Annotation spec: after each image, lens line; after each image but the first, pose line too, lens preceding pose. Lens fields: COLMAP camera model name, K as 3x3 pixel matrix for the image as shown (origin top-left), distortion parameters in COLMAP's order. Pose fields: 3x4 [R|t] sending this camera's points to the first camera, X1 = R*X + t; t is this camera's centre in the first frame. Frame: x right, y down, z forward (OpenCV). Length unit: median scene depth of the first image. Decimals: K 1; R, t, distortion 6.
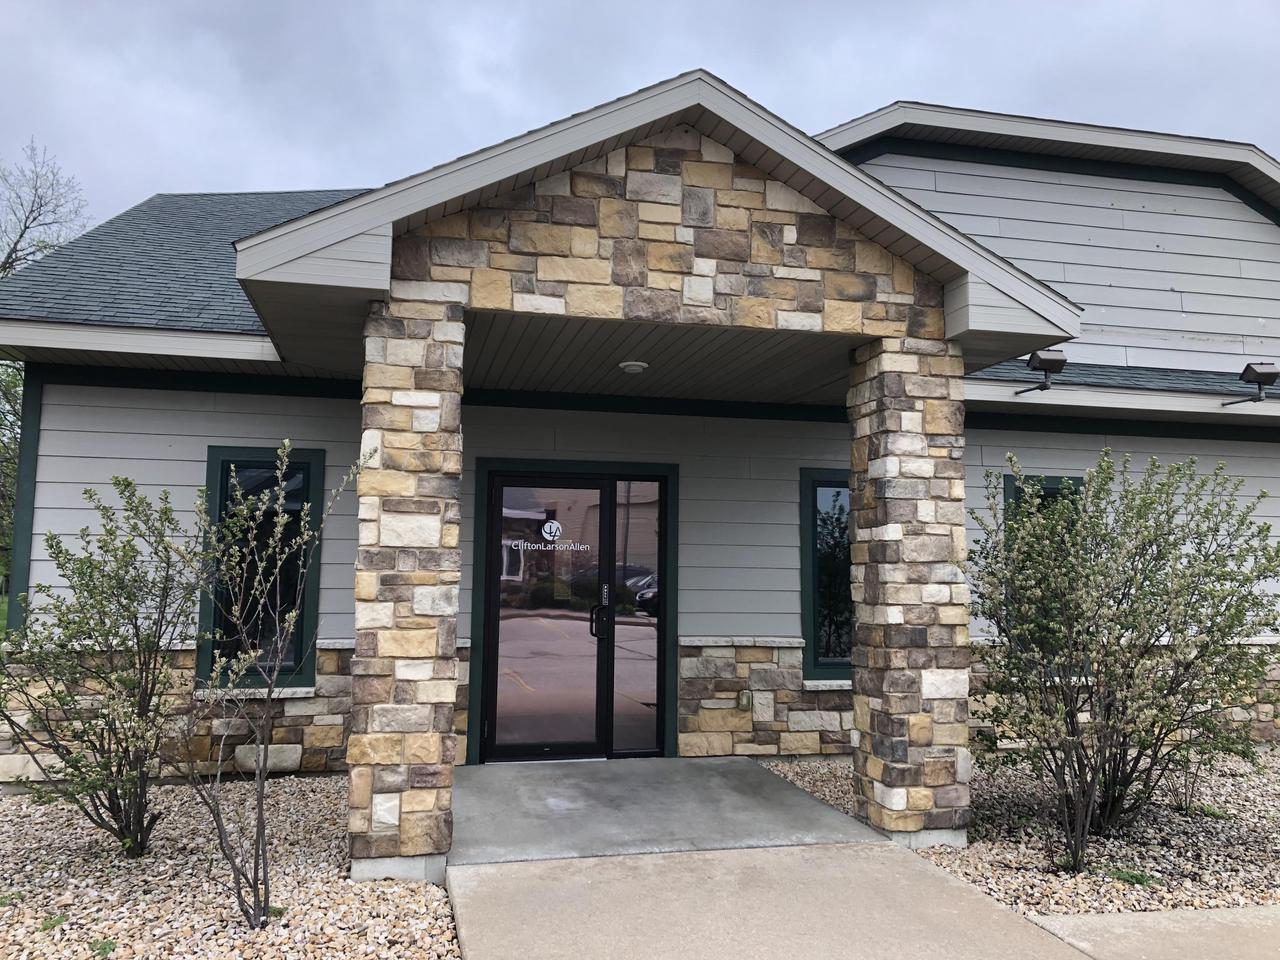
lens RADIAL K [[1053.0, 0, 642.5], [0, 1053.0, 471.4], [0, 0, 1]] dist [0.034435, -0.032252]
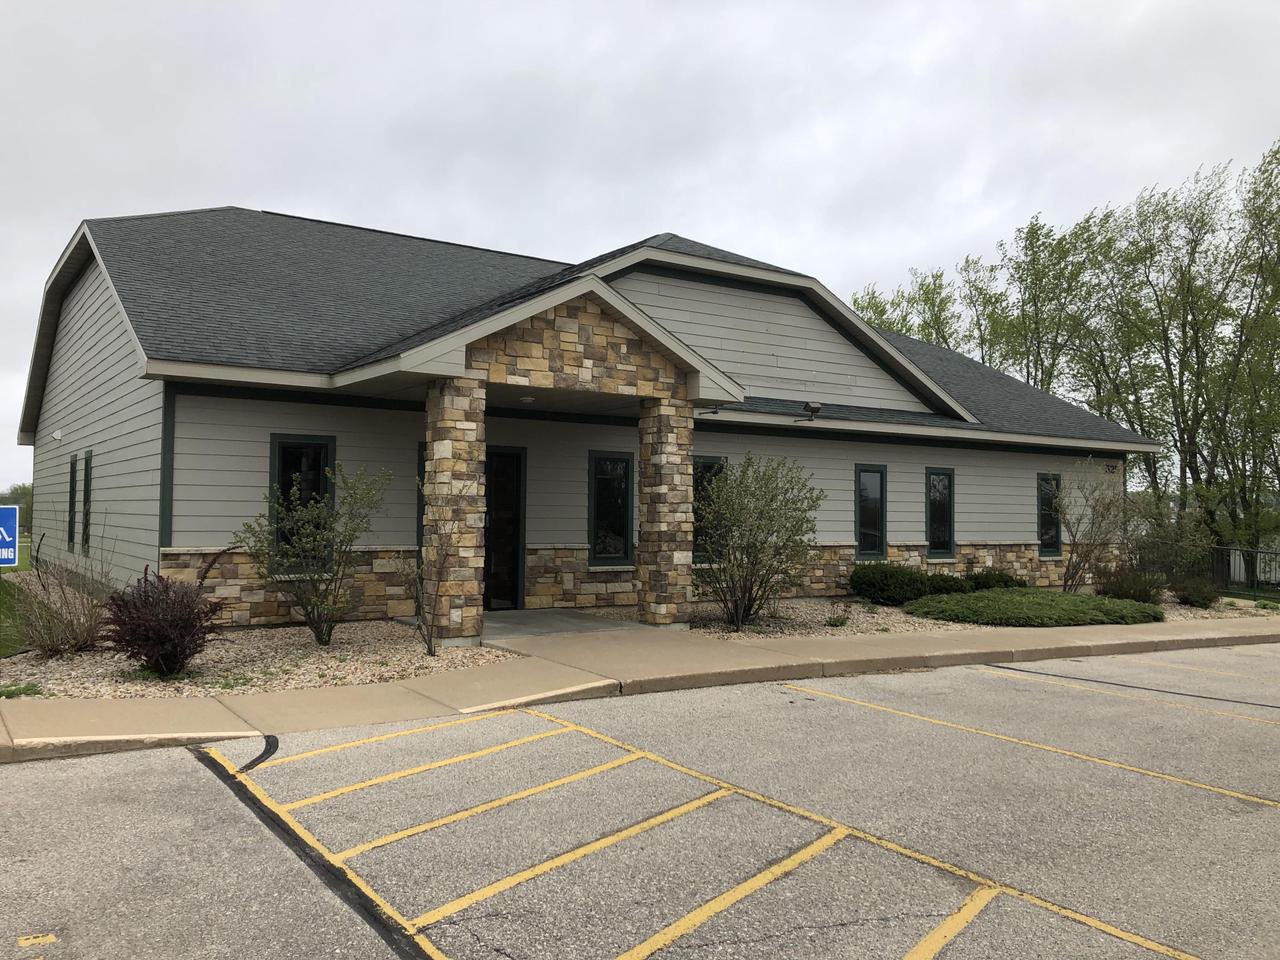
lens RADIAL K [[1053.0, 0, 640.3], [0, 1053.0, 478.1], [0, 0, 1]] dist [0.034435, -0.032252]
pose [[0.931161, 0.010832, 0.364447, -0.599206], [-0.034604, 0.997672, 0.058760, -0.091105], [-0.362962, -0.067326, 0.929368, -0.998223]]
